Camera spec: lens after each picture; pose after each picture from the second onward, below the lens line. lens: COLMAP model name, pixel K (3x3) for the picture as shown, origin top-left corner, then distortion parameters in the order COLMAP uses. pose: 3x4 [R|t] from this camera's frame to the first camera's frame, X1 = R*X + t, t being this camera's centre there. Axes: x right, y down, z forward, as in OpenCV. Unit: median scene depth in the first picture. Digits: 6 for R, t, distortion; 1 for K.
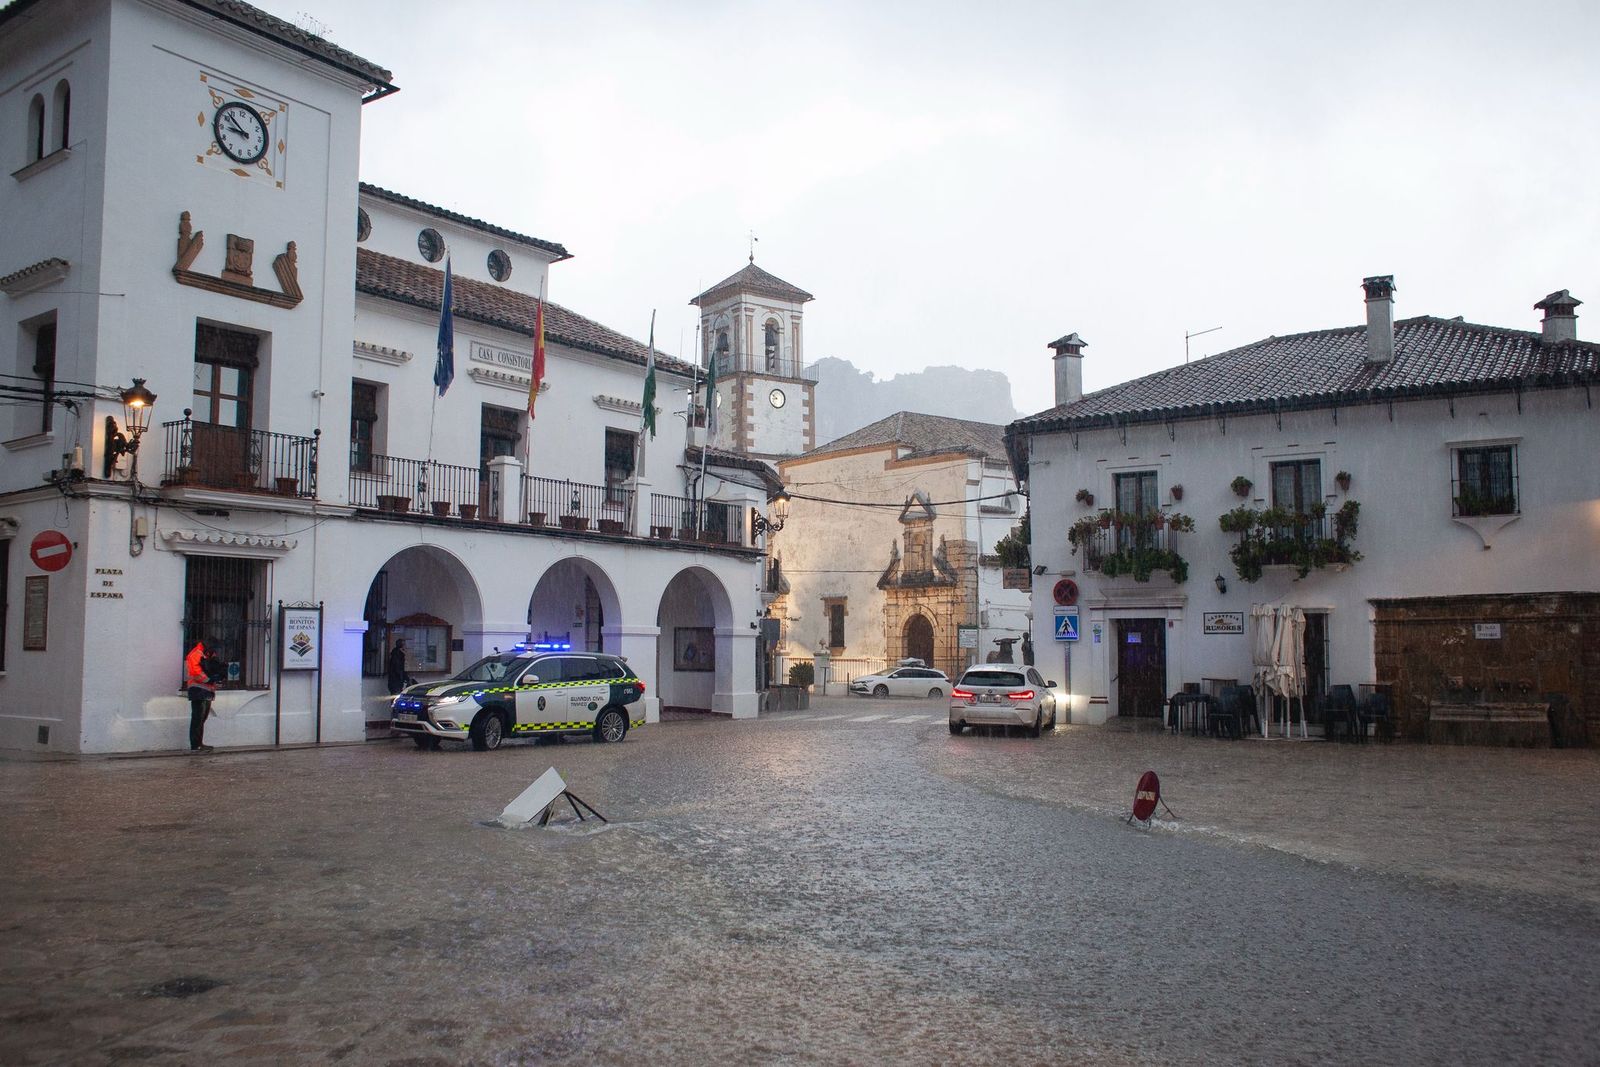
lens RADIAL K [[1340.3, 0, 798.3], [0, 1340.3, 541.7], [0, 0, 1]] dist [-0.092971, 0.116555]
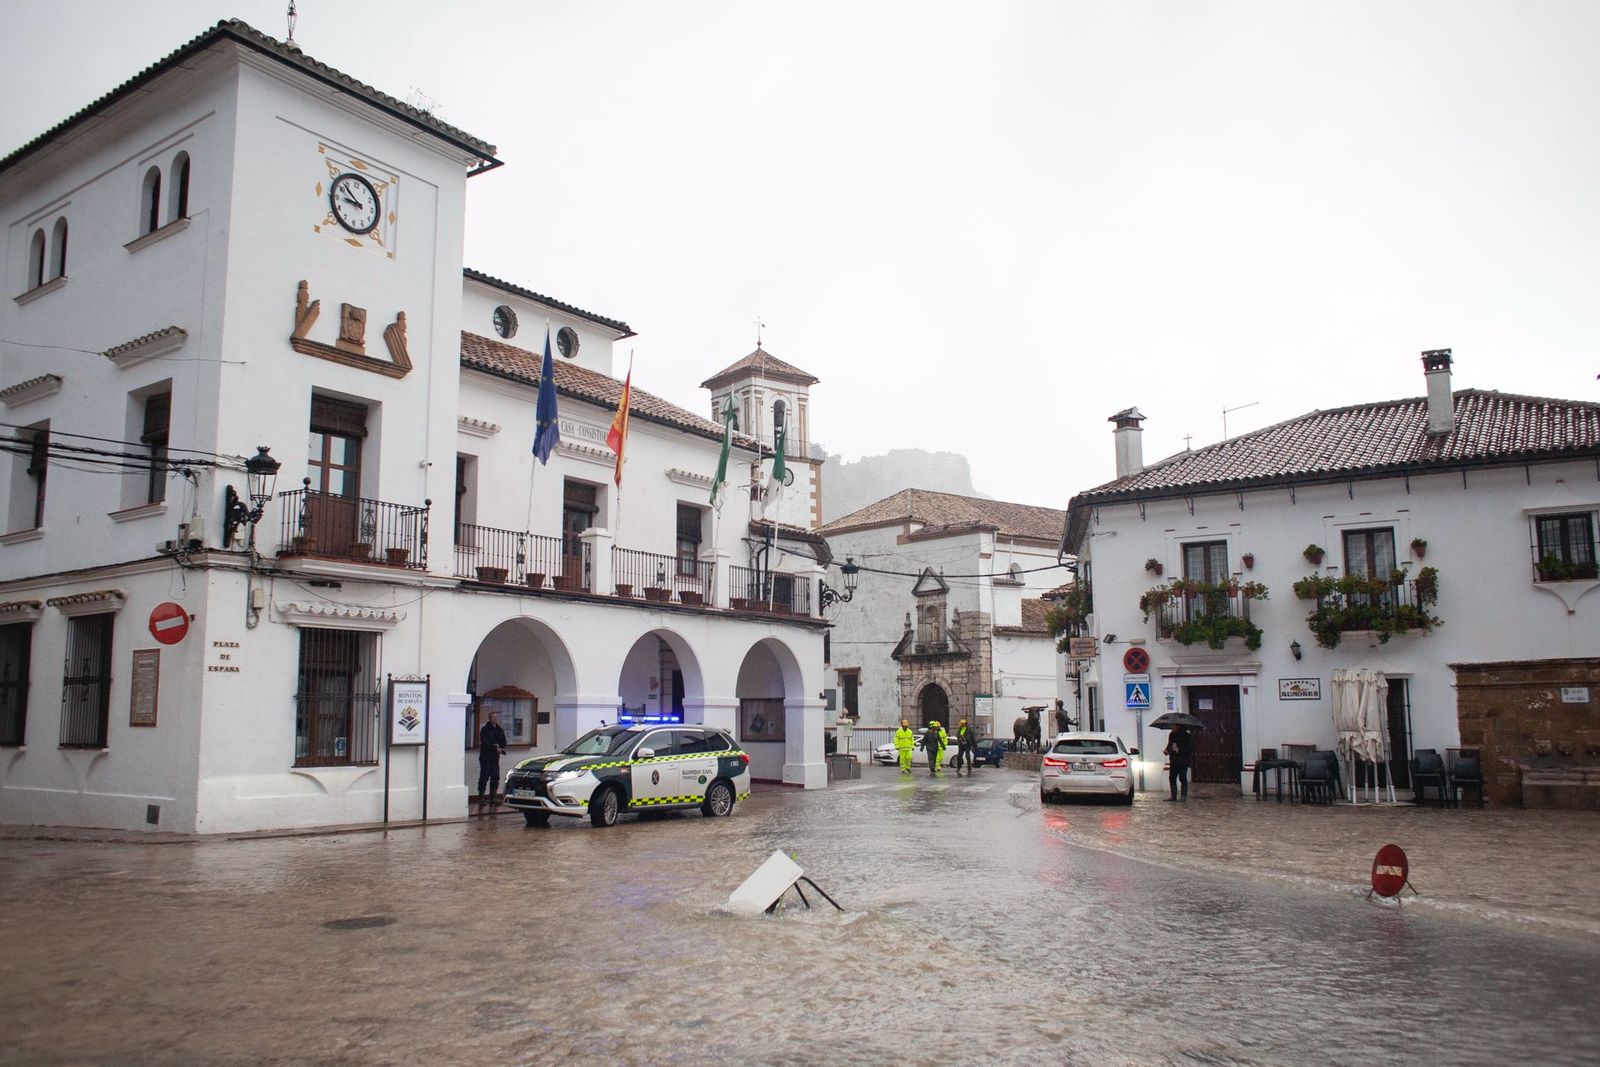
lens RADIAL K [[1272.2, 0, 793.5], [0, 1272.2, 543.1], [0, 0, 1]] dist [-0.100846, 0.141843]
pose [[0.999783, -0.005100, 0.020211, -0.096453], [0.006245, 0.998353, -0.057024, 0.002534], [-0.019887, 0.057138, 0.998168, 0.051416]]
